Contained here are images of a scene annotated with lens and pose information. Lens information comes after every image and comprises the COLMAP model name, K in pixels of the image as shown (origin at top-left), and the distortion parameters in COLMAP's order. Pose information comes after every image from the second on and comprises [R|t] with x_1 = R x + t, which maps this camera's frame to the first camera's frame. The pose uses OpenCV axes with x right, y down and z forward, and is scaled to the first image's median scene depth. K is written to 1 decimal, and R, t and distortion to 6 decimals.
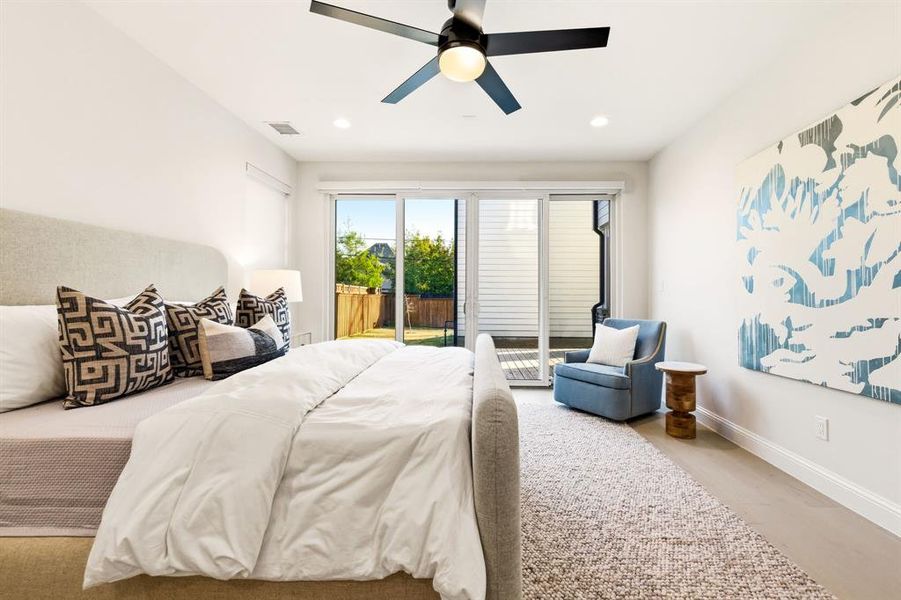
lens RADIAL K [[386.1, 0, 452.4], [0, 386.1, 294.9], [0, 0, 1]] dist [0.014784, -0.000940]
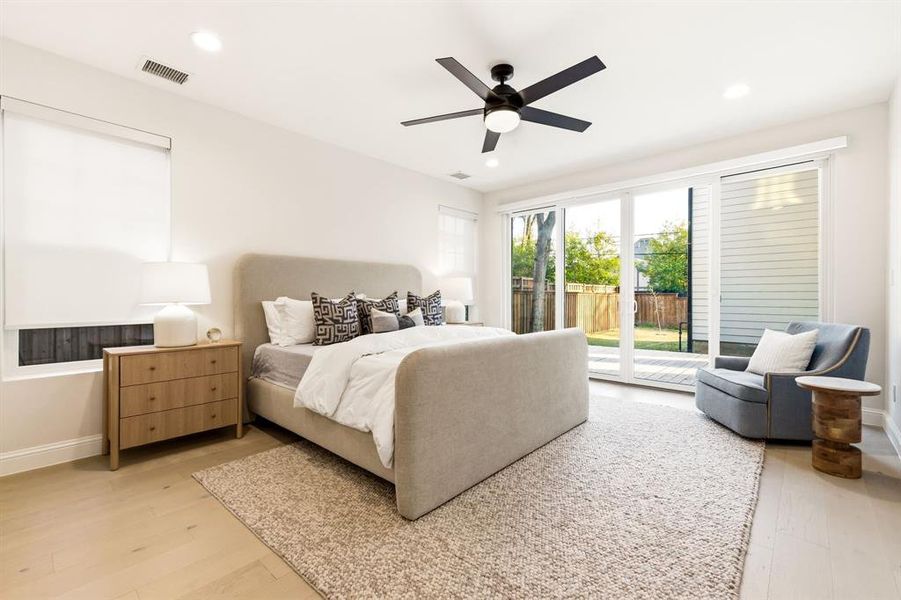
lens RADIAL K [[386.1, 0, 454.2], [0, 386.1, 300.4], [0, 0, 1]] dist [0.014784, -0.000940]
pose [[0.759665, 0.000717, -0.650315, 0.988391], [0.009357, 0.999884, 0.012034, 0.005813], [0.650248, -0.015227, 0.759570, -0.163830]]
